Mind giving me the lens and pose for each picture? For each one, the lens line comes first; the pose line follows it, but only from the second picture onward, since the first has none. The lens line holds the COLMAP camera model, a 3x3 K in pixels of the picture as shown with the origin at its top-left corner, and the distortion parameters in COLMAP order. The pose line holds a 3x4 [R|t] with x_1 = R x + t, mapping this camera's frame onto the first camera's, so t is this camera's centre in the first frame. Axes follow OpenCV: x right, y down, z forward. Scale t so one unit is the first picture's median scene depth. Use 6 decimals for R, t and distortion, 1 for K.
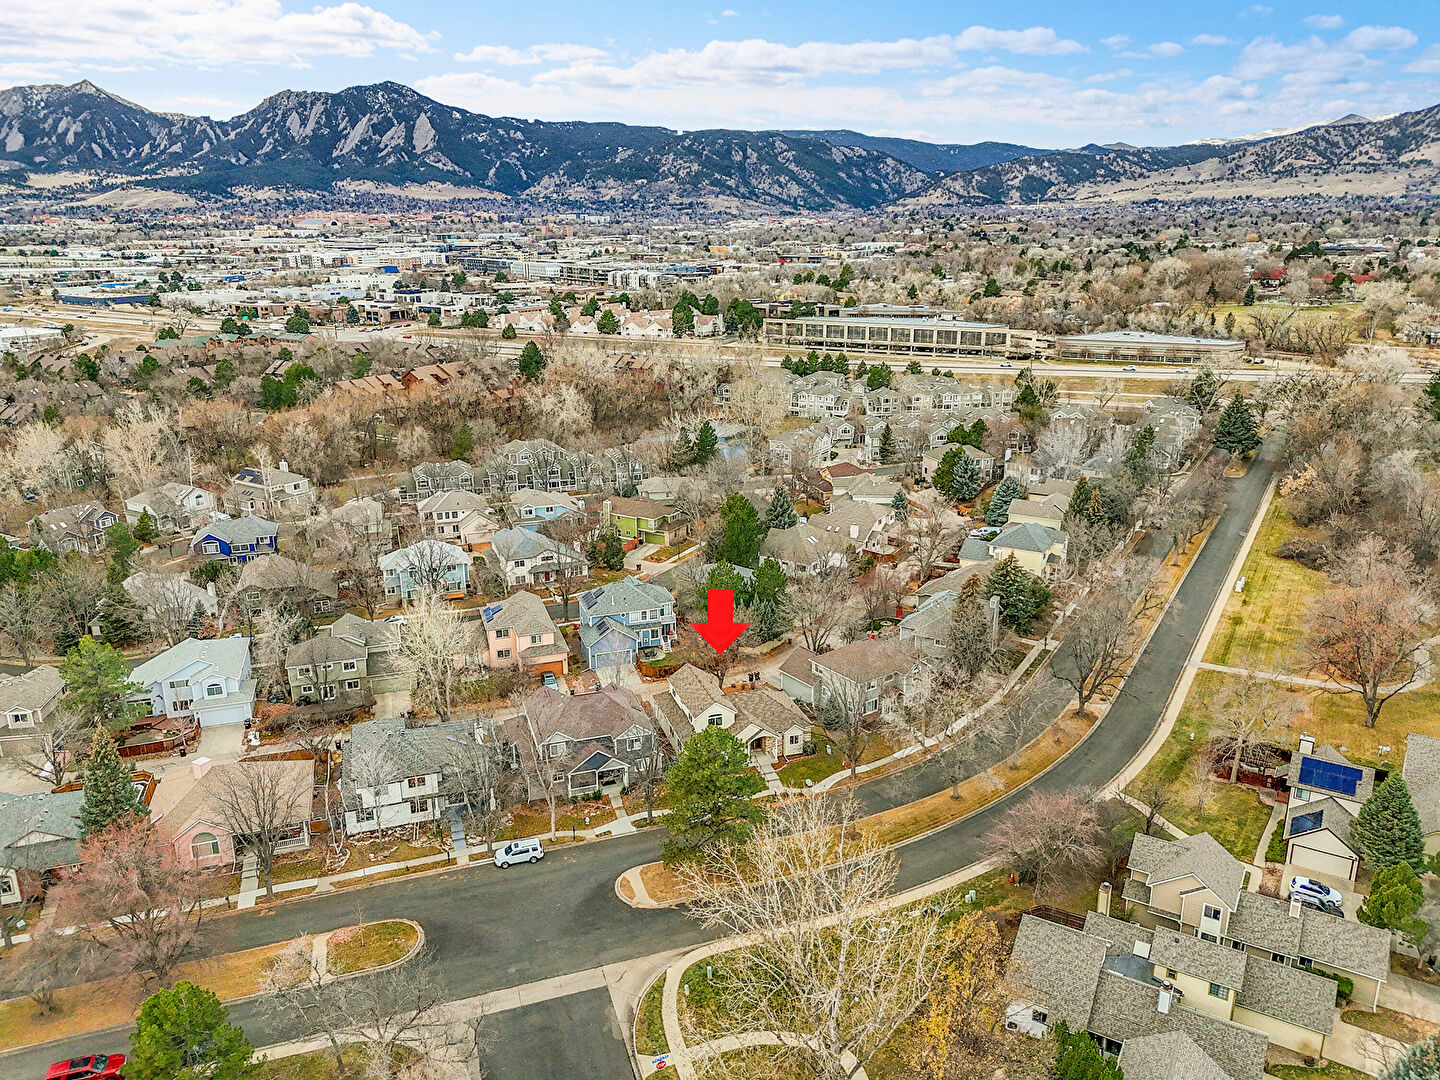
lens RADIAL K [[1026.0, 0, 720.0], [0, 1026.0, 540.0], [0, 0, 1]] dist [0.088527, -0.120172]
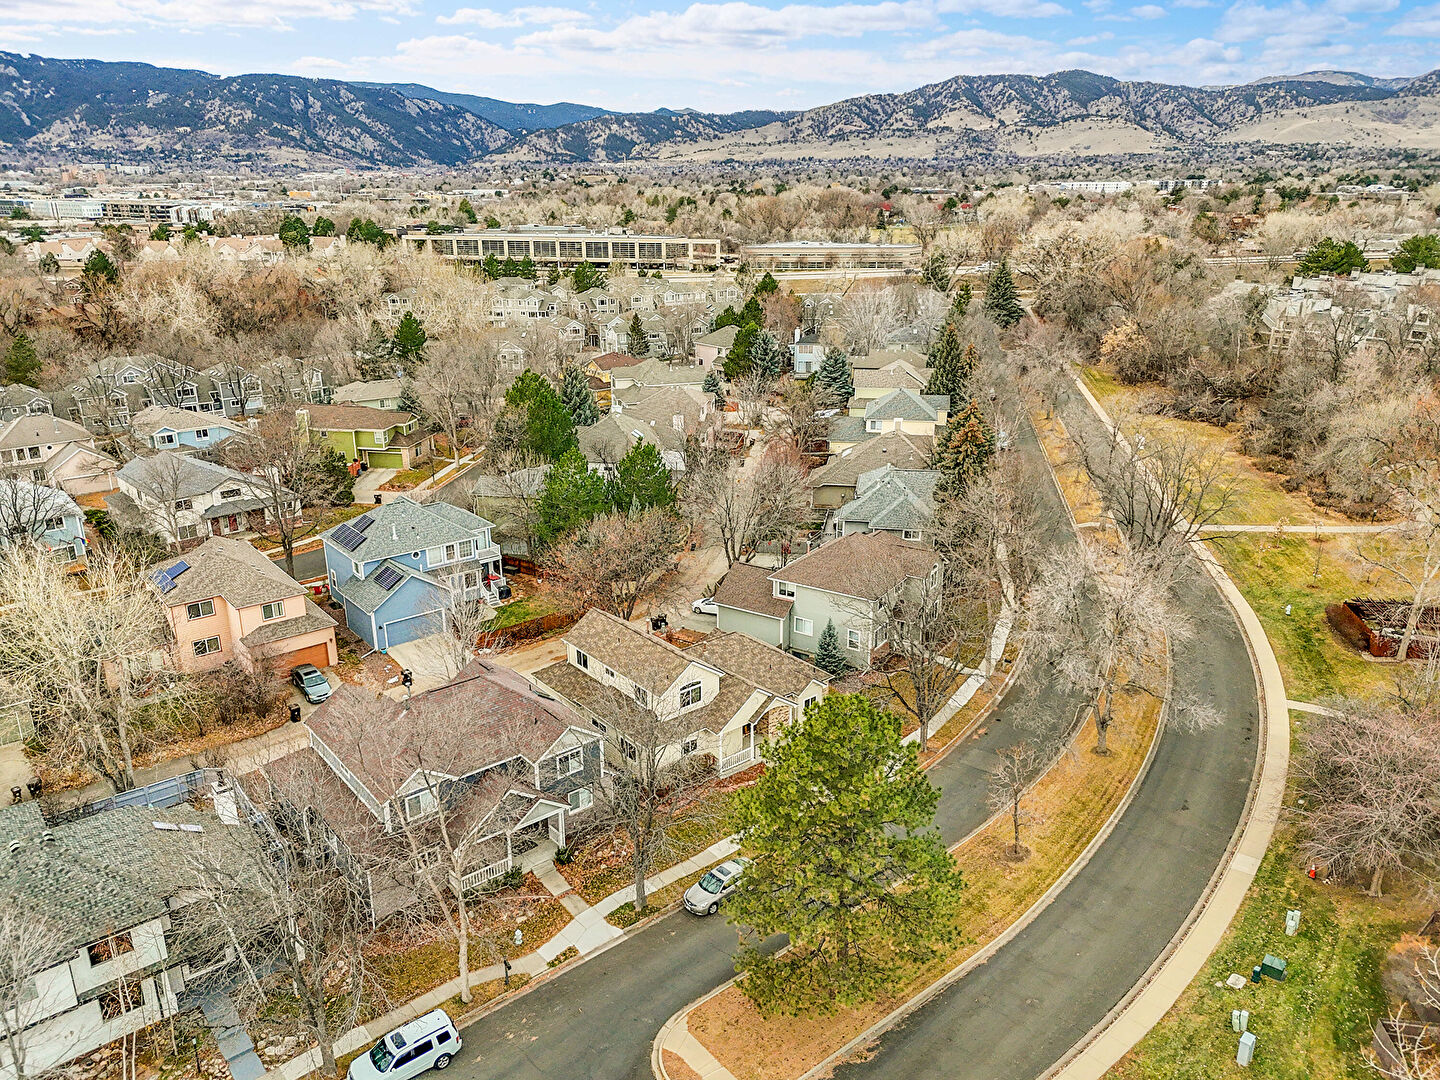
lens RADIAL K [[1042.9, 0, 720.0], [0, 1042.9, 540.0], [0, 0, 1]] dist [0.051563, -0.043682]
pose [[0.932060, -0.113256, 0.344148, -0.062124], [0.102170, 0.993497, 0.050240, 0.023591], [-0.347601, -0.011665, 0.937570, 0.166987]]
